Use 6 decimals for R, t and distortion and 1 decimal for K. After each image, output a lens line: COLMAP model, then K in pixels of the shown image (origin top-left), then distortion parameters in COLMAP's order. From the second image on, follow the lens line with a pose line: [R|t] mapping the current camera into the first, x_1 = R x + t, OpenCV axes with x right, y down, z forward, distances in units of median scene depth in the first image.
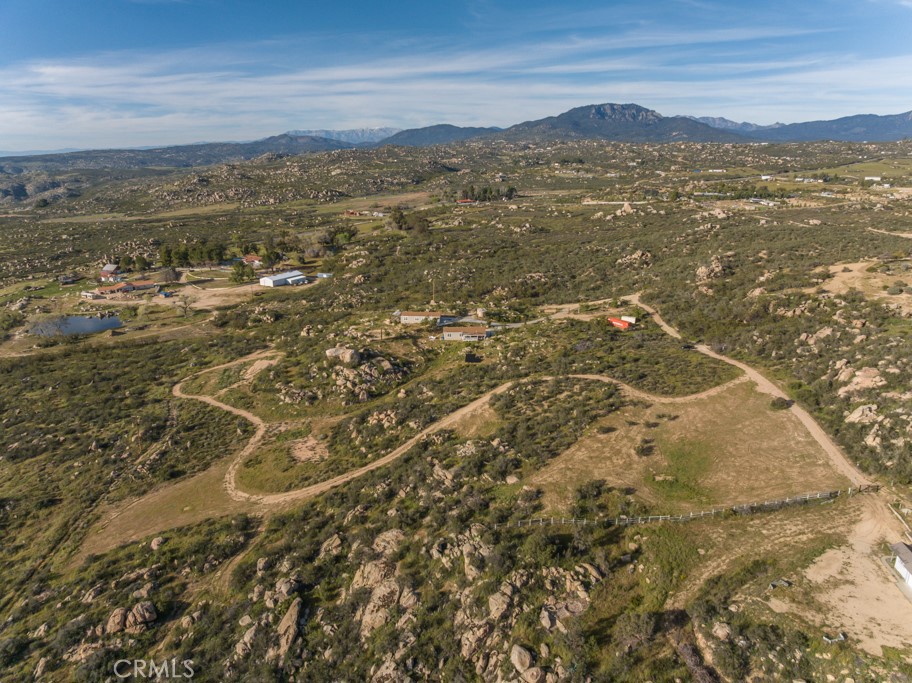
lens RADIAL K [[642.3, 0, 459.9], [0, 642.3, 337.0], [0, 0, 1]] dist [-0.055615, 0.029389]
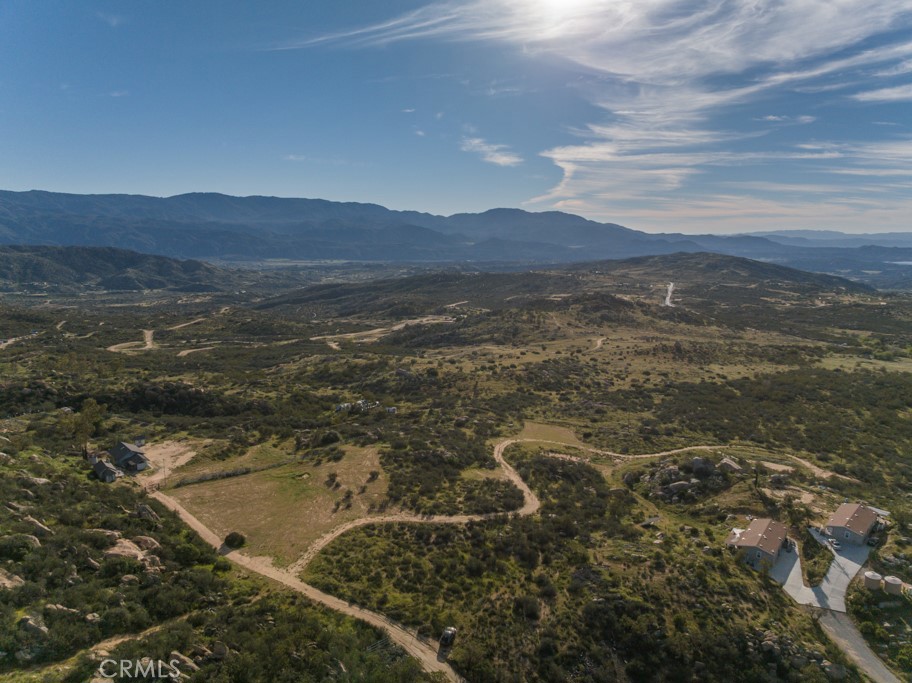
lens RADIAL K [[641.0, 0, 460.3], [0, 641.0, 337.4], [0, 0, 1]] dist [-0.040912, 0.005024]
pose [[-0.636785, 0.129513, -0.760087, 1.093310], [-0.225150, 0.911594, 0.343954, -0.571770], [0.737437, 0.390157, -0.551329, 1.884865]]
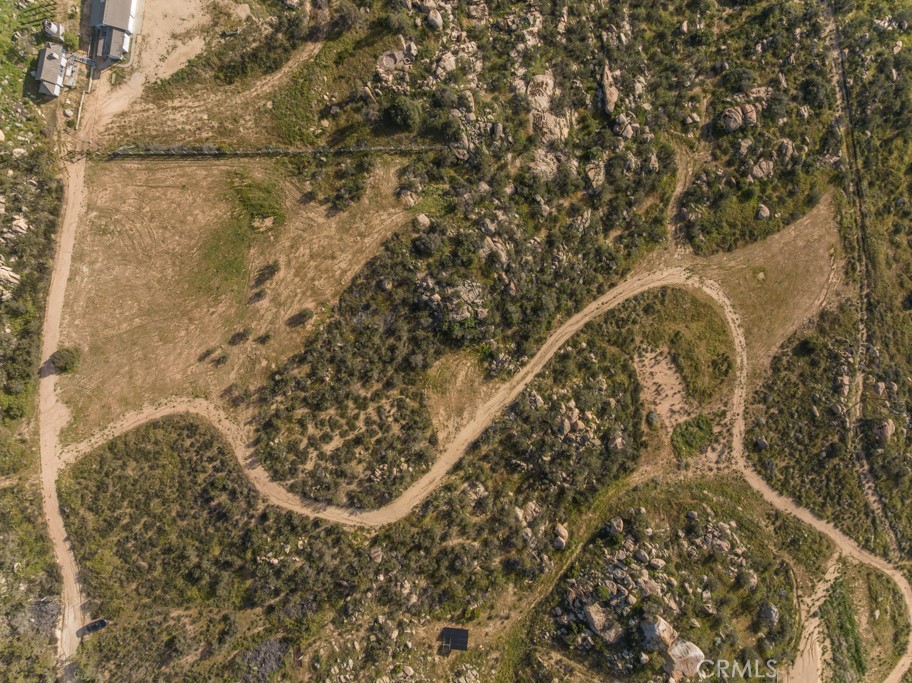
lens RADIAL K [[642.3, 0, 459.9], [0, 642.3, 337.0], [0, 0, 1]] dist [-0.055615, 0.029389]
pose [[-0.999995, -0.003069, -0.000490, 0.028154], [0.000367, -0.273064, 0.961996, -0.754690], [-0.003086, 0.961991, 0.273064, 0.922972]]
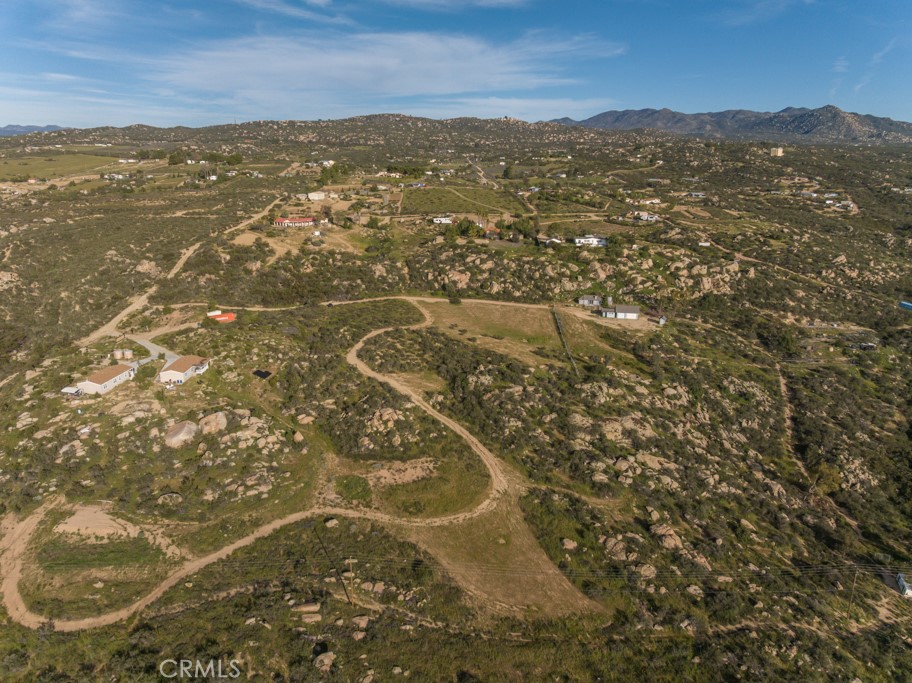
lens RADIAL K [[641.0, 0, 460.3], [0, 641.0, 337.4], [0, 0, 1]] dist [-0.040912, 0.005024]
pose [[0.054689, -0.283324, 0.957464, -1.375622], [0.275802, 0.925880, 0.258225, -0.288566], [-0.959658, 0.249948, 0.128776, 0.962865]]
